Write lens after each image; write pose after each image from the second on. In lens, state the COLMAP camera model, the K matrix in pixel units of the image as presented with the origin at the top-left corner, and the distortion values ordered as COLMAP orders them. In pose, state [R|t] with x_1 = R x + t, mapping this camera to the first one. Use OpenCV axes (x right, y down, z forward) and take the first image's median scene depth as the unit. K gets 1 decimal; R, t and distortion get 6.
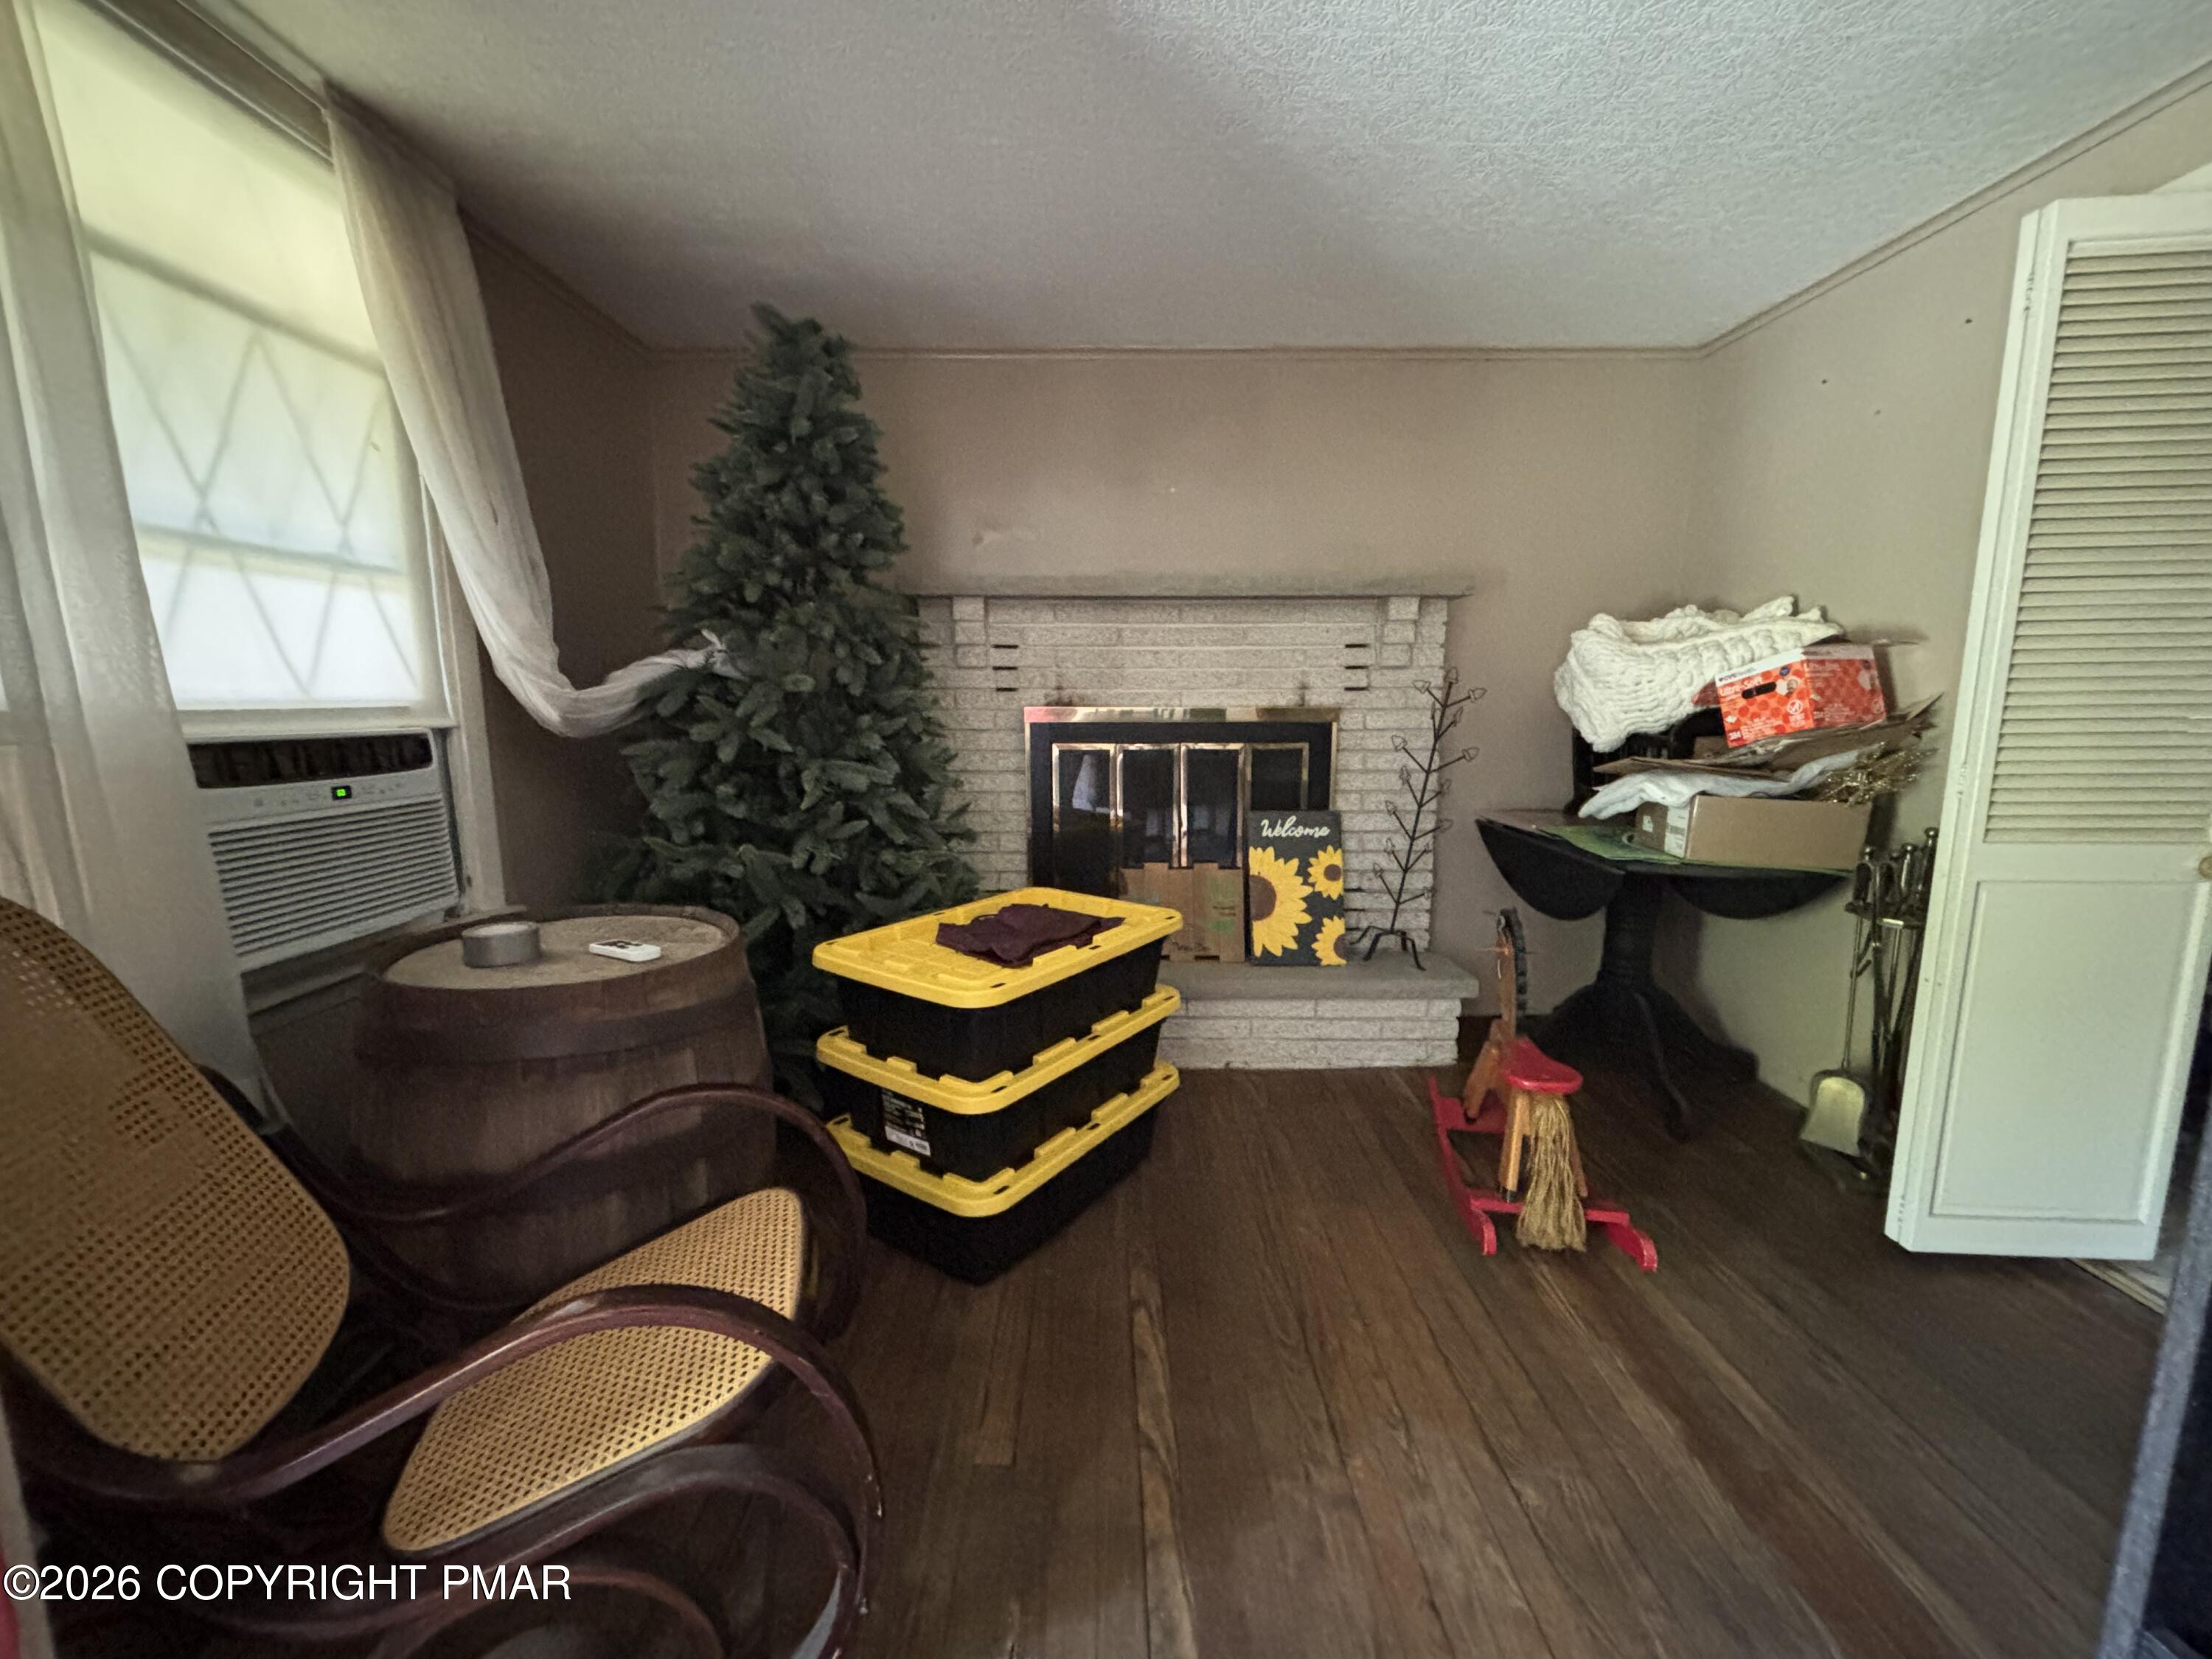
lens RADIAL K [[908.2, 0, 1106.7], [0, 908.2, 831.0], [0, 0, 1]] dist [0.024210, 0.000117]
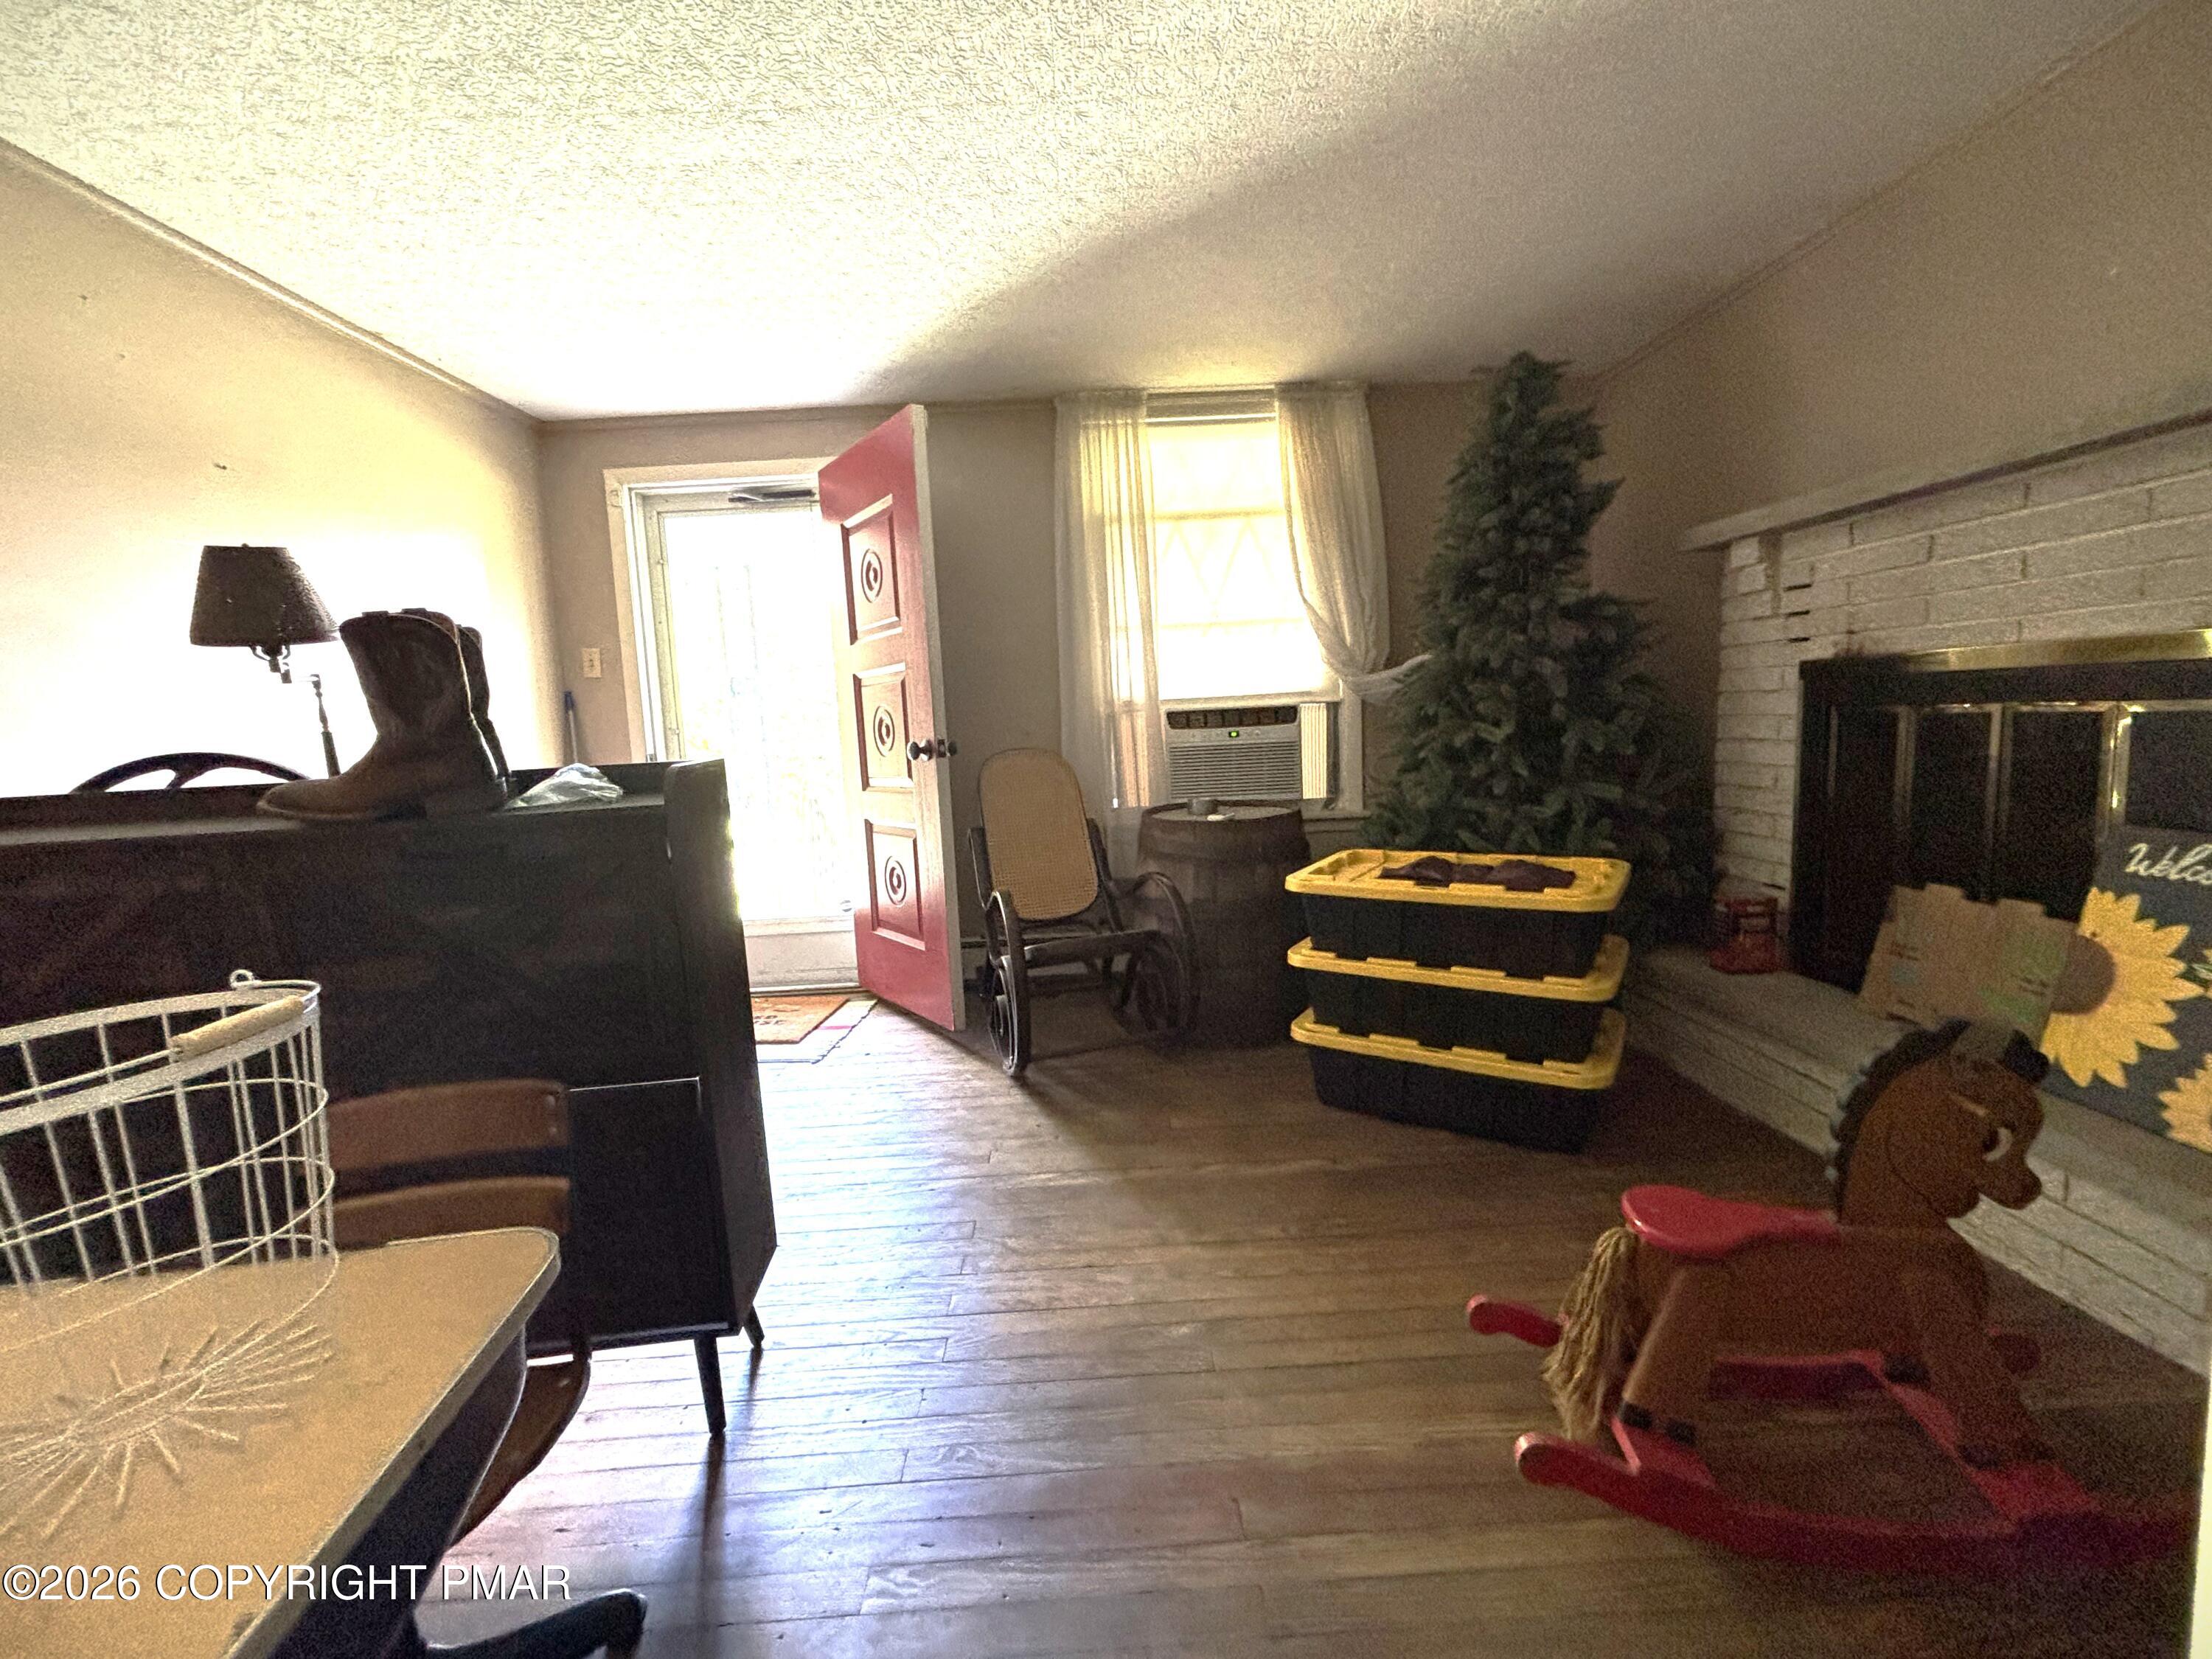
lens RADIAL K [[908.2, 0, 1107.8], [0, 908.2, 827.7], [0, 0, 1]] dist [0.024210, 0.000117]
pose [[0.032428, 0.125026, -0.991623, 0.713511], [-0.091790, 0.988325, 0.121608, -0.033285], [0.995250, 0.087078, 0.043526, 0.368437]]
